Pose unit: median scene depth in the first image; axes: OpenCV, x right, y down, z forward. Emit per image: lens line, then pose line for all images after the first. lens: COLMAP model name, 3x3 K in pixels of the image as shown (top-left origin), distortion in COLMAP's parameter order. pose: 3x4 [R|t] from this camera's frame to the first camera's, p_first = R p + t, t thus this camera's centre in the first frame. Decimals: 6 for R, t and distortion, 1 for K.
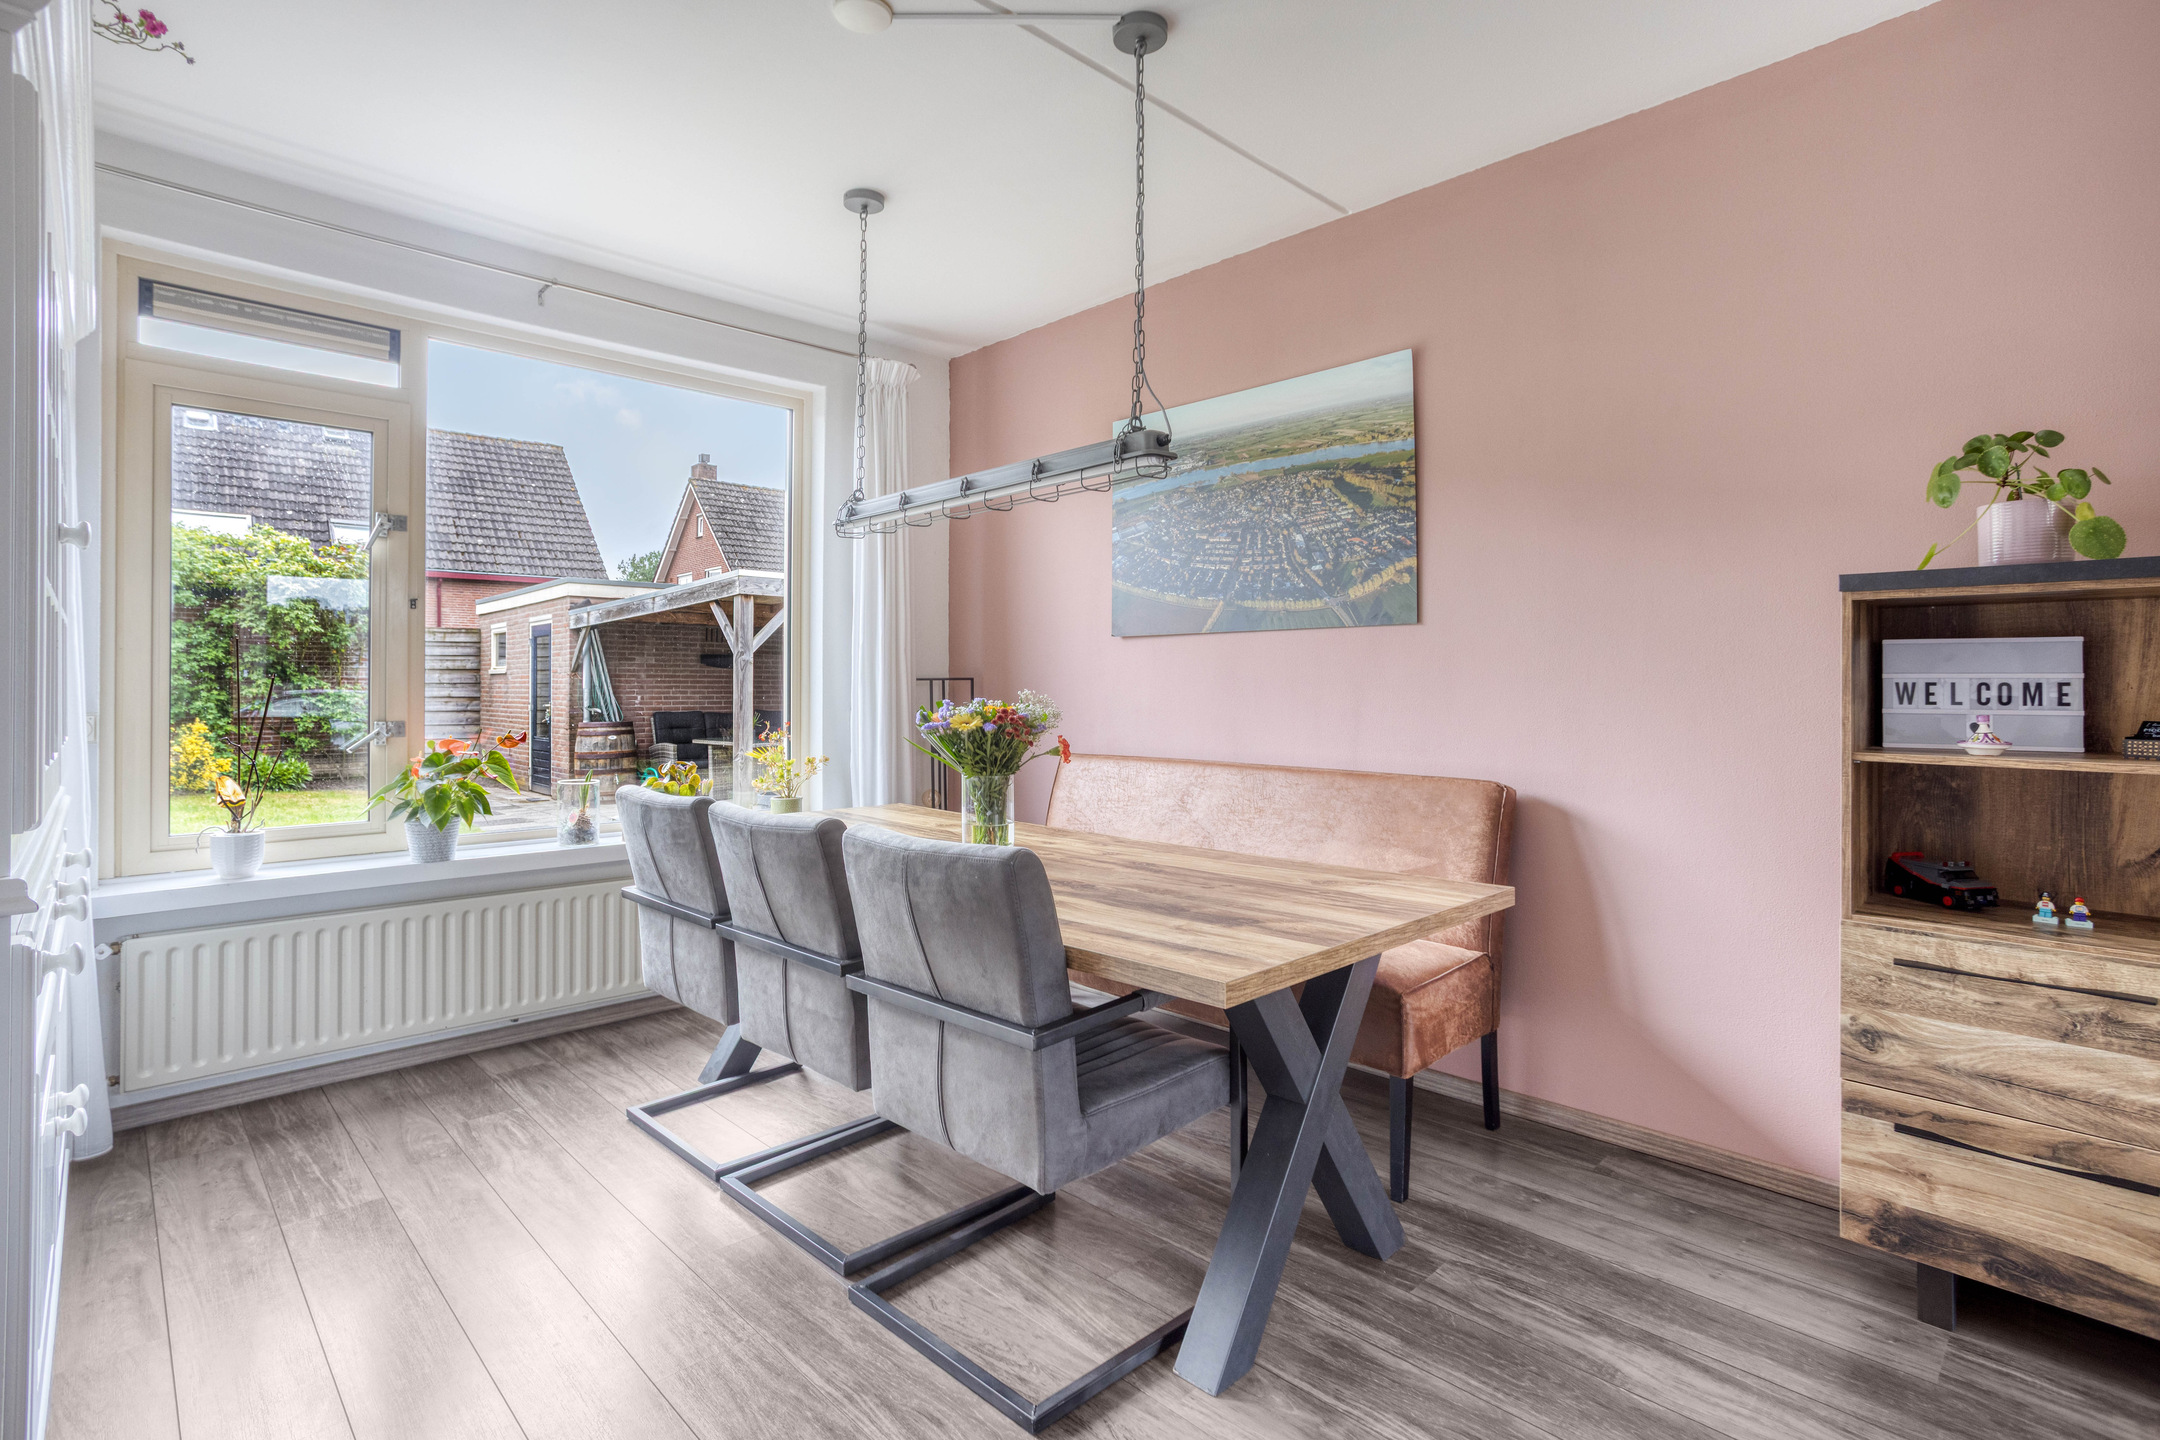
lens RADIAL K [[1040.8, 0, 1059.7], [0, 1040.8, 692.6], [0, 0, 1]] dist [-0.046309, 0.025348]
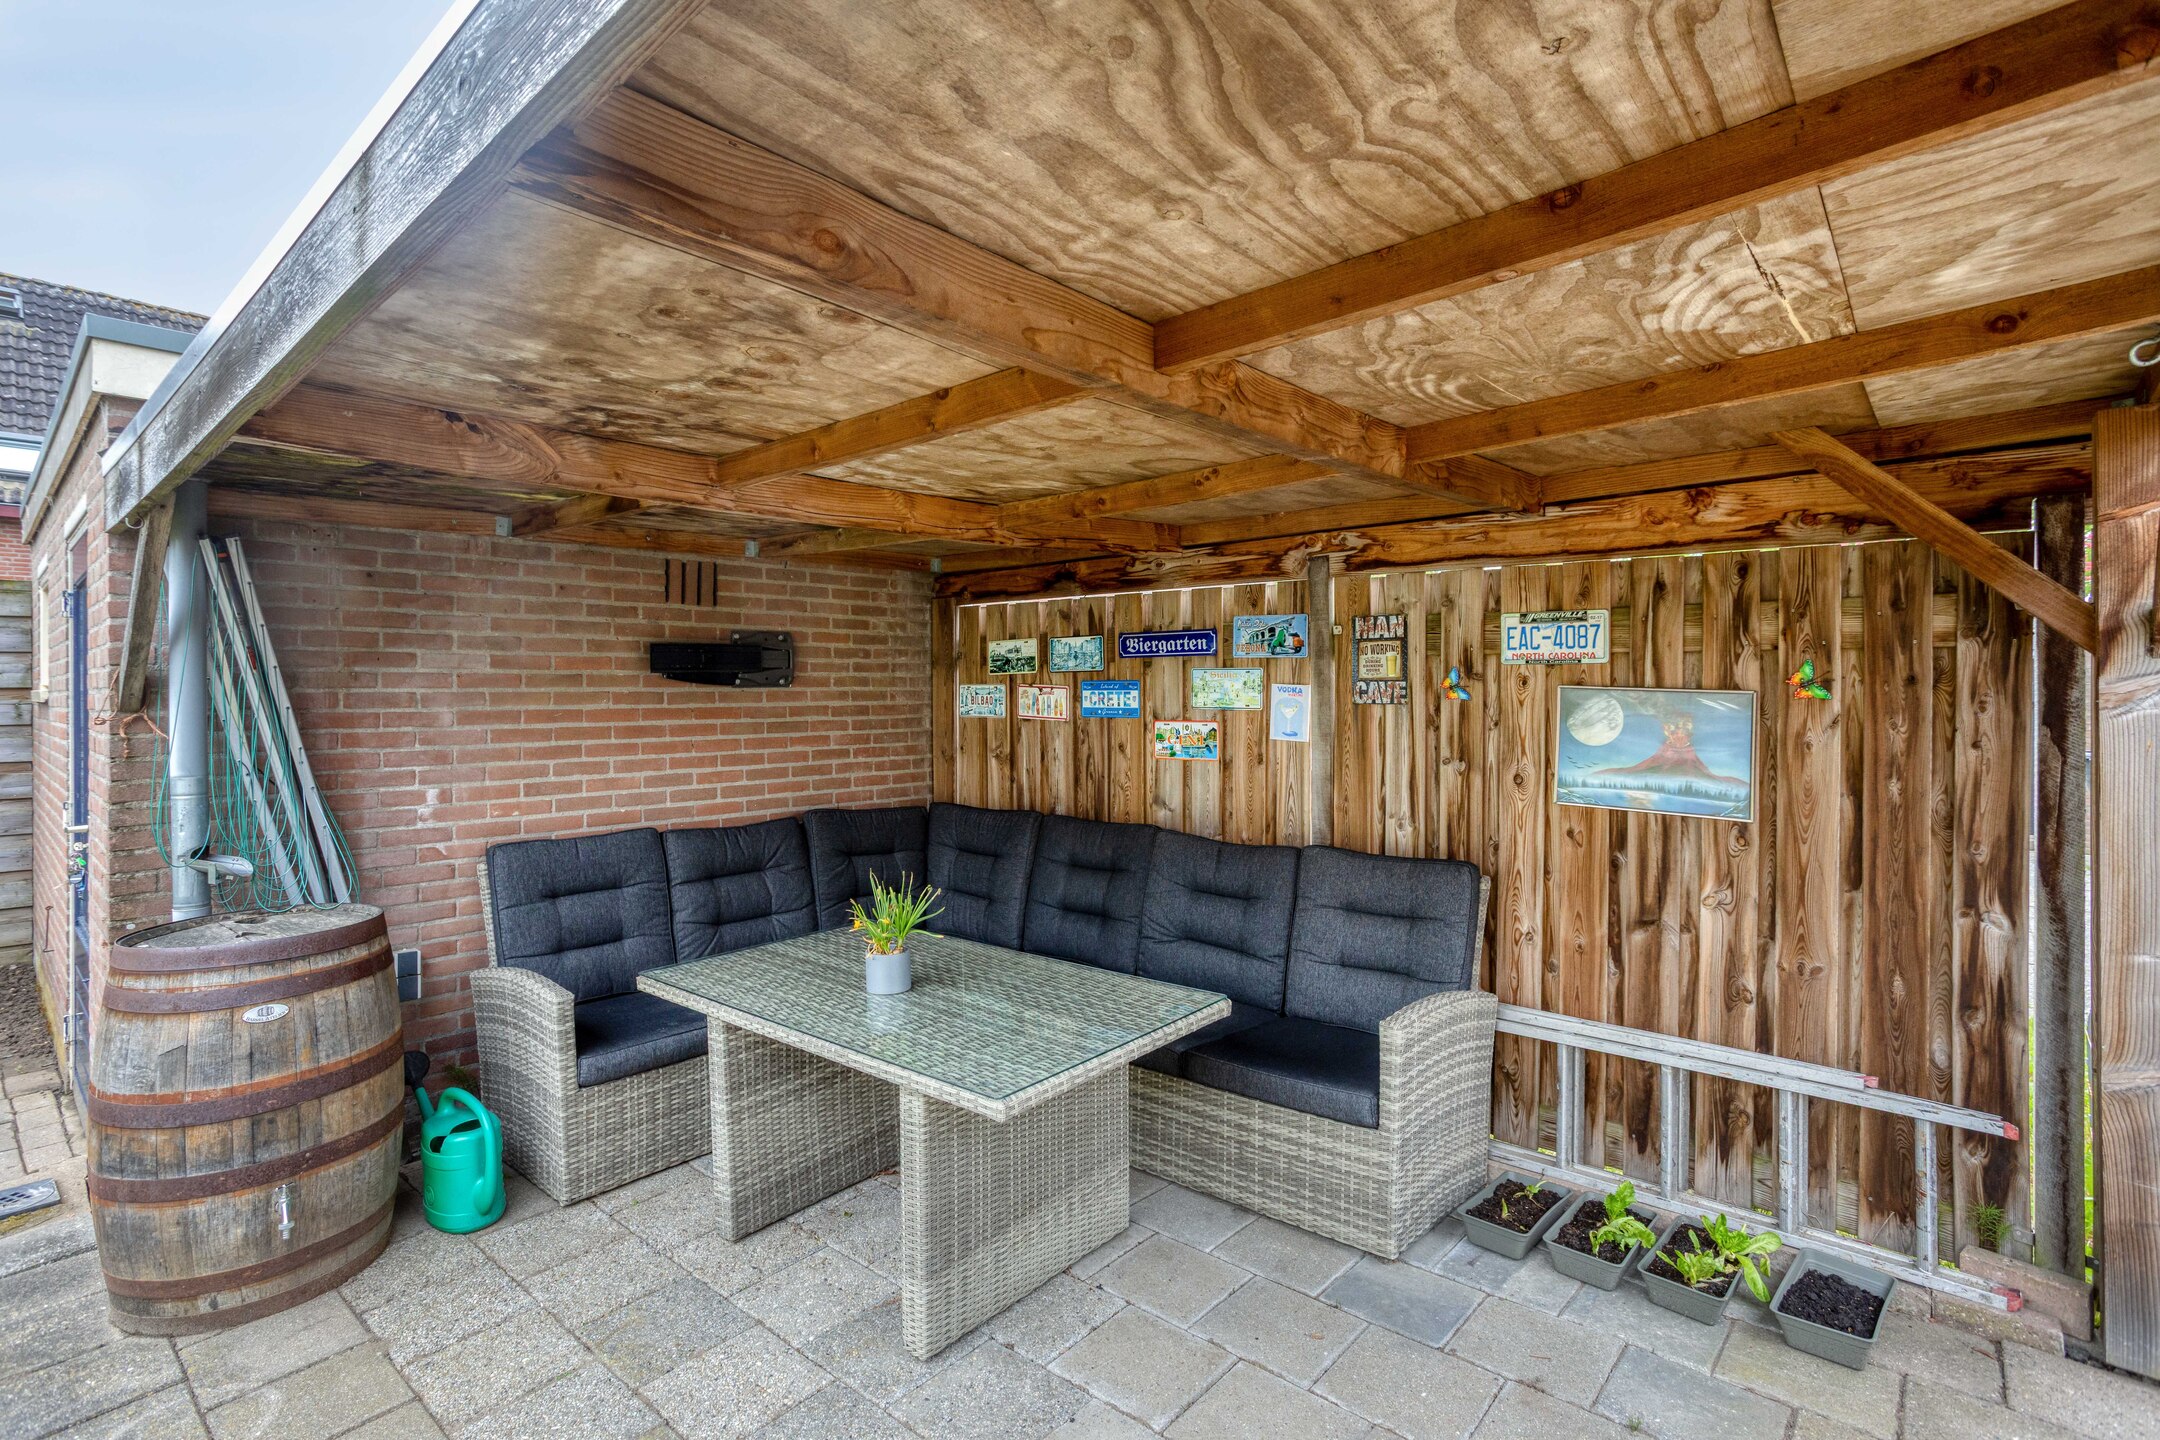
lens RADIAL K [[1040.8, 0, 1059.7], [0, 1040.8, 692.6], [0, 0, 1]] dist [-0.046309, 0.025348]
pose [[0.996088, -0.006798, 0.088100, -0.220347], [0.006853, 0.999976, -0.000316, -0.018020], [-0.088096, 0.000918, 0.996112, 0.596737]]
